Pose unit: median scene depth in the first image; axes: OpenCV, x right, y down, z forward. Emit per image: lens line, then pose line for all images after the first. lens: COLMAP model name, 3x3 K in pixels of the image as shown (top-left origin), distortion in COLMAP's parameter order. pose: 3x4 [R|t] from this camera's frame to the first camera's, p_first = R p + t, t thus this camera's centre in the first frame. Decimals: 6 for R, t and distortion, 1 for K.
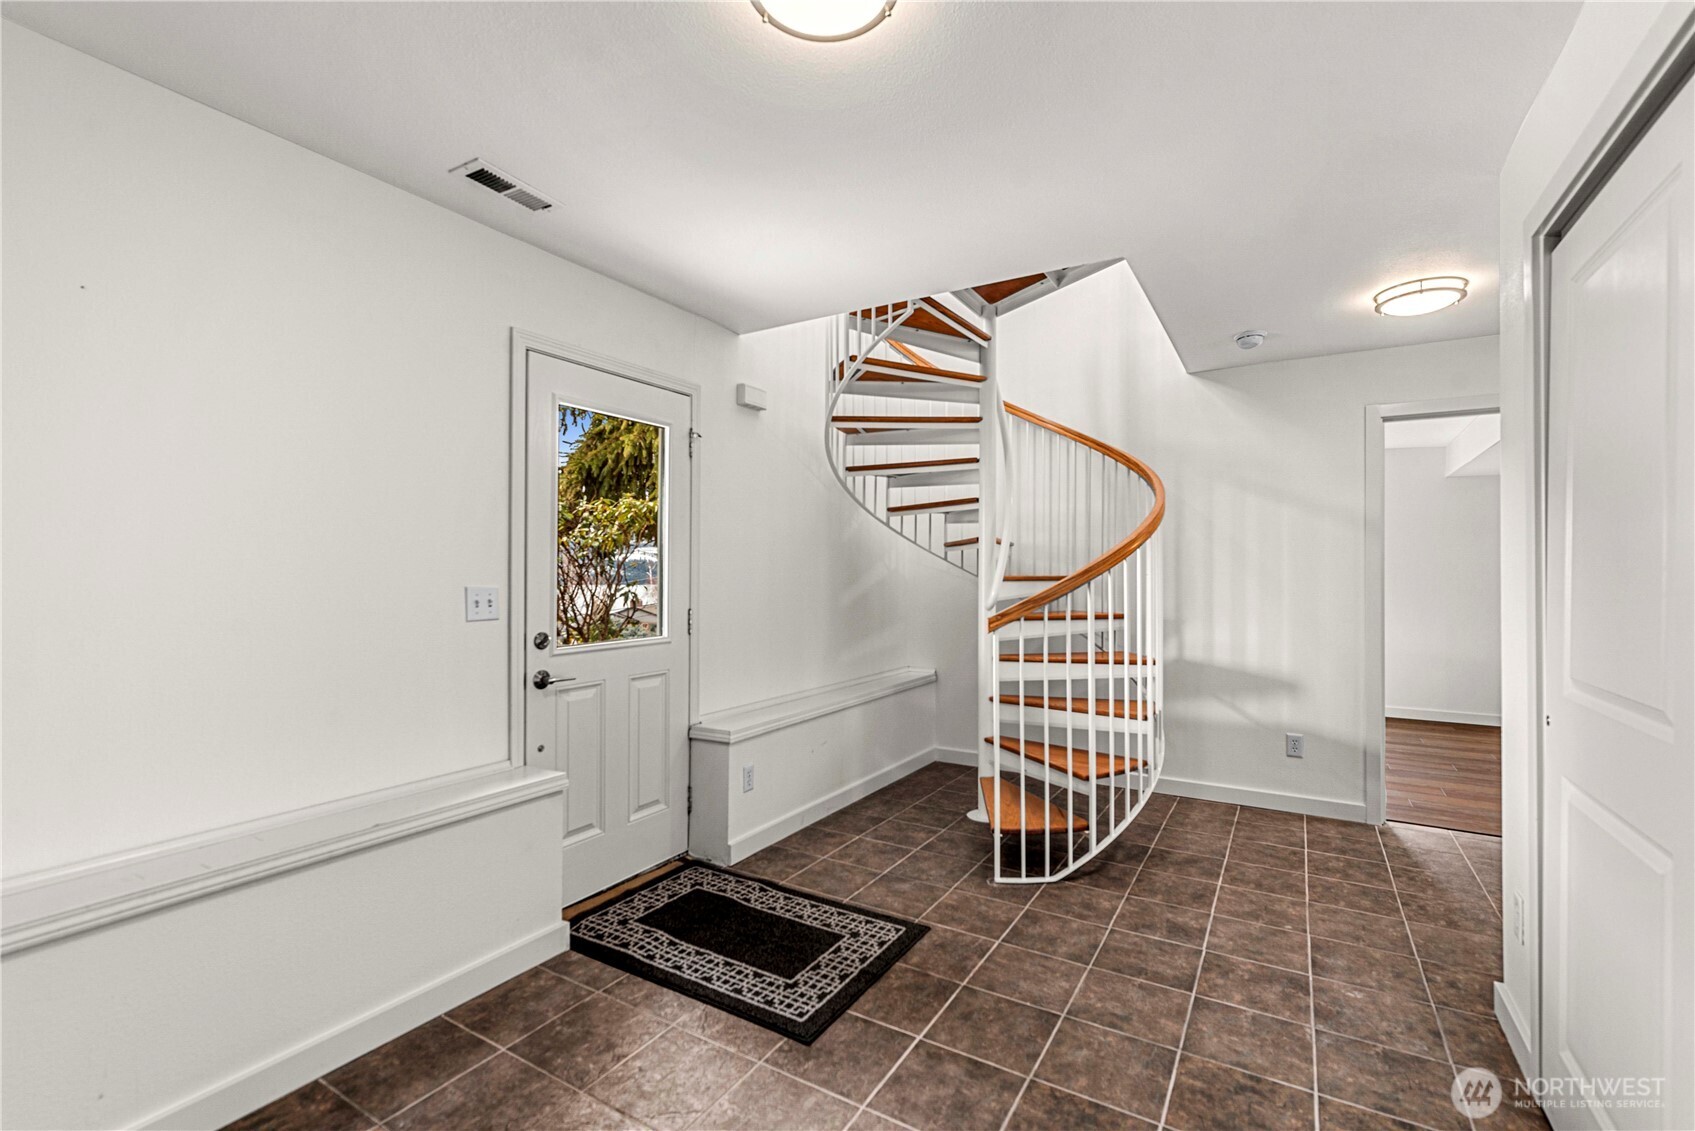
lens RADIAL K [[745.6, 0, 858.5], [0, 745.6, 565.9], [0, 0, 1]] dist [0.001359, -0.000381]
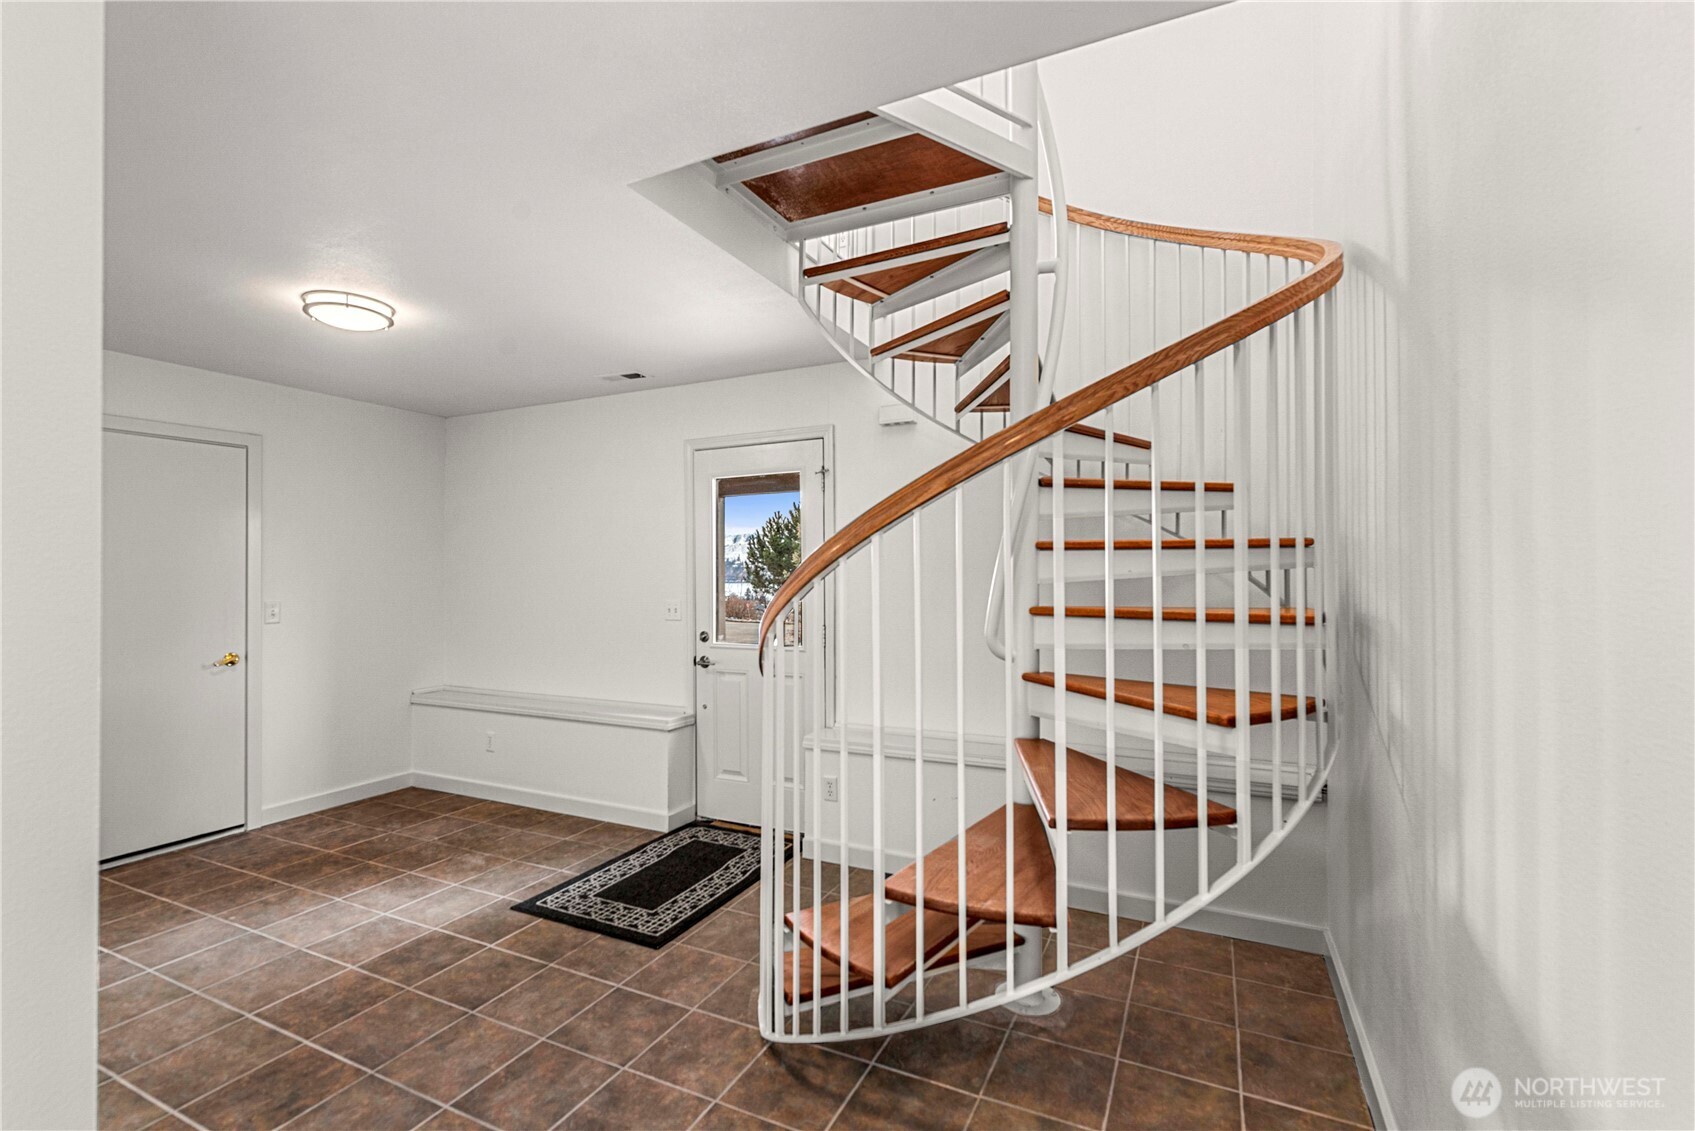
lens RADIAL K [[745.6, 0, 854.8], [0, 745.6, 569.4], [0, 0, 1]] dist [0.001359, -0.000381]
pose [[0.083644, -0.006516, -0.996474, 1.237849], [0.015070, 0.999873, -0.005273, -0.027405], [0.996382, -0.014576, 0.083732, 1.292668]]
